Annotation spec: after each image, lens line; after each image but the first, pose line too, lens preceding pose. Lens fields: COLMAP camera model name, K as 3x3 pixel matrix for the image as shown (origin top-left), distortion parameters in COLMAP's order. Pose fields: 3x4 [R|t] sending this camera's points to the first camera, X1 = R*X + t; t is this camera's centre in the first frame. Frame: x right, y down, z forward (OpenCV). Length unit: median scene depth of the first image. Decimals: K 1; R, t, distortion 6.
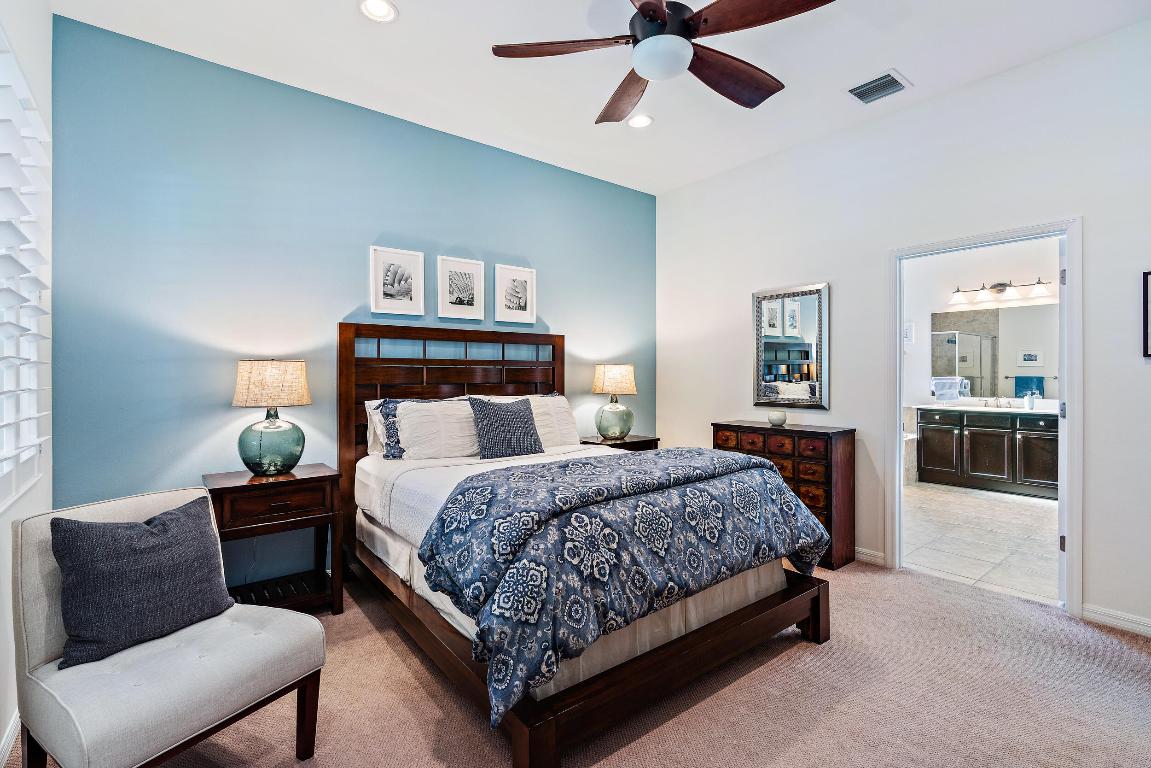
lens RADIAL K [[523.0, 0, 573.3], [0, 523.0, 373.1], [0, 0, 1]] dist [-0.001400, 0.000054]
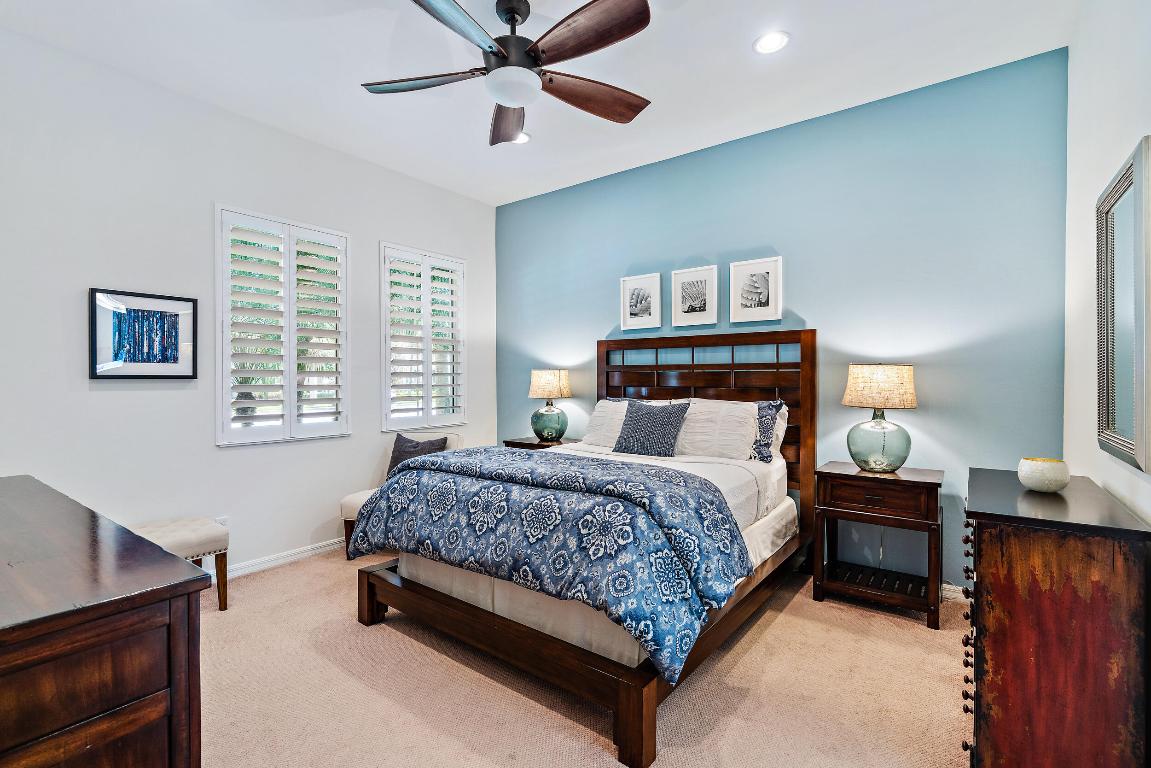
lens RADIAL K [[522.4, 0, 575.5], [0, 522.4, 384.0], [0, 0, 1]] dist [-0.001185, 0.000548]
pose [[0.255663, 0.014617, -0.966655, 0.771189], [0.004423, 0.999858, 0.016289, -0.003874], [0.966756, -0.008440, 0.255562, 0.517204]]
